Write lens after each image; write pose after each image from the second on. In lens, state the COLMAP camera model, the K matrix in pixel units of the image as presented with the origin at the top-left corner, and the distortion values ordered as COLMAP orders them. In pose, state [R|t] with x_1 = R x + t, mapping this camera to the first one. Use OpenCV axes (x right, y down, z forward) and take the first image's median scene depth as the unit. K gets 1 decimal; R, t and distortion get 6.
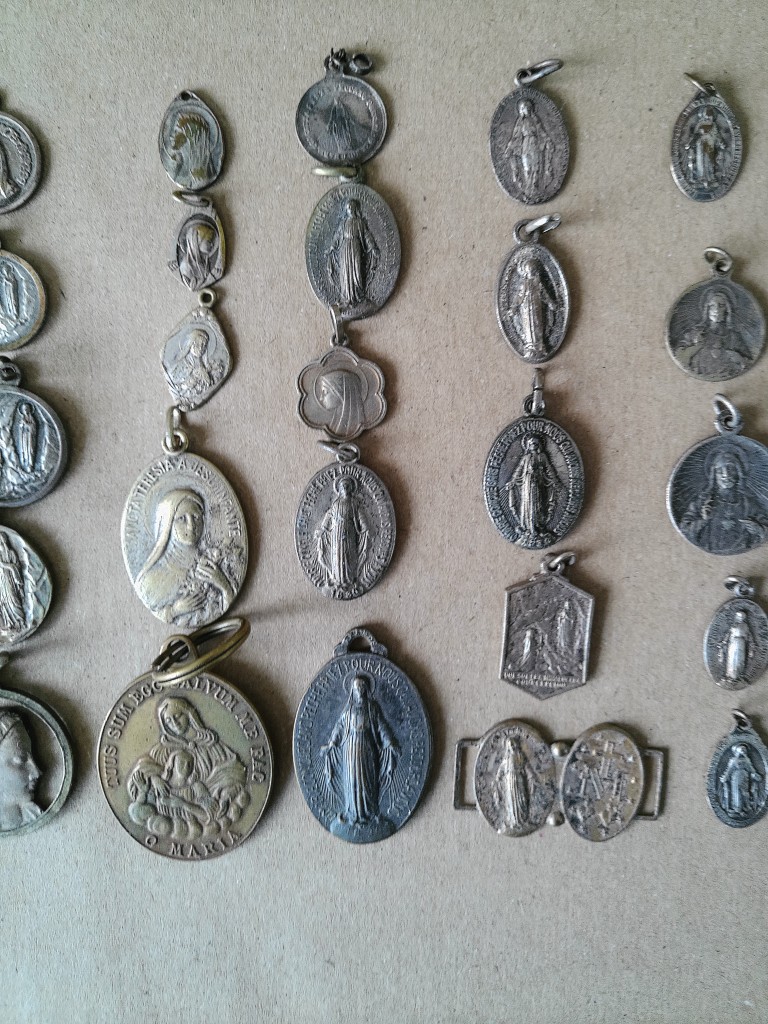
lens RADIAL K [[992.5, 0, 461.9], [0, 992.5, 511.3], [0, 0, 1]] dist [-0.045962, 0.000000]
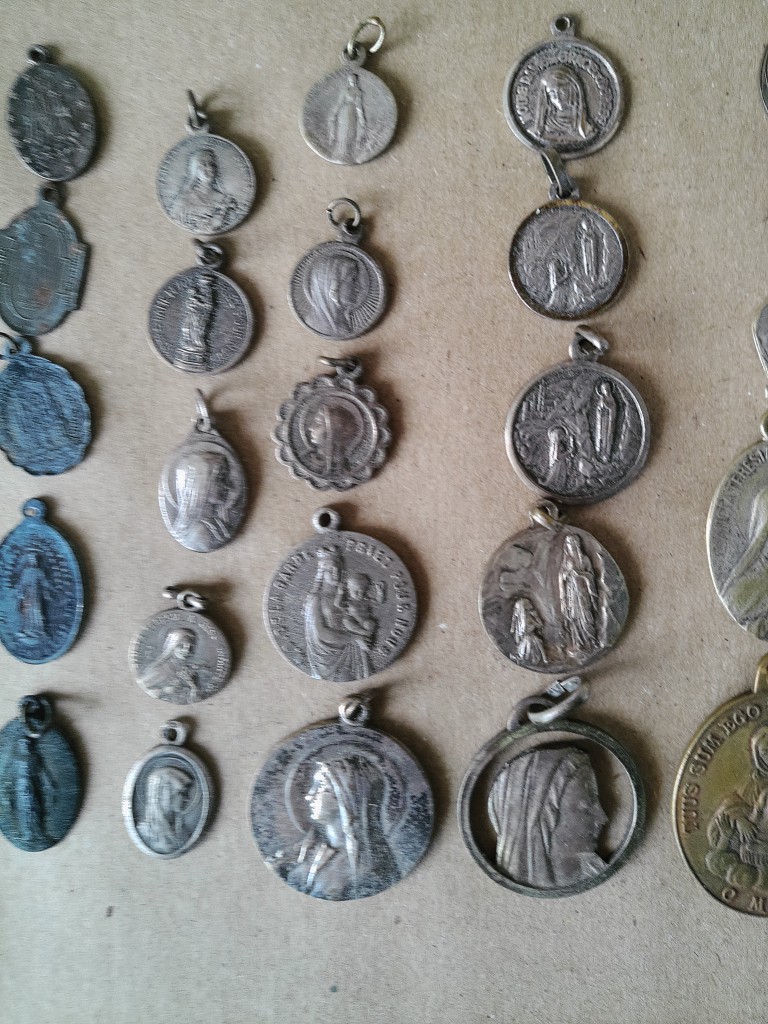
lens RADIAL K [[992.5, 0, 444.9], [0, 992.5, 504.7], [0, 0, 1]] dist [-0.045962, 0.000000]
pose [[0.999949, -0.006676, -0.007548, -0.569105], [0.006543, 0.999824, -0.017566, 0.010520], [0.007664, 0.017516, 0.999817, 0.144758]]
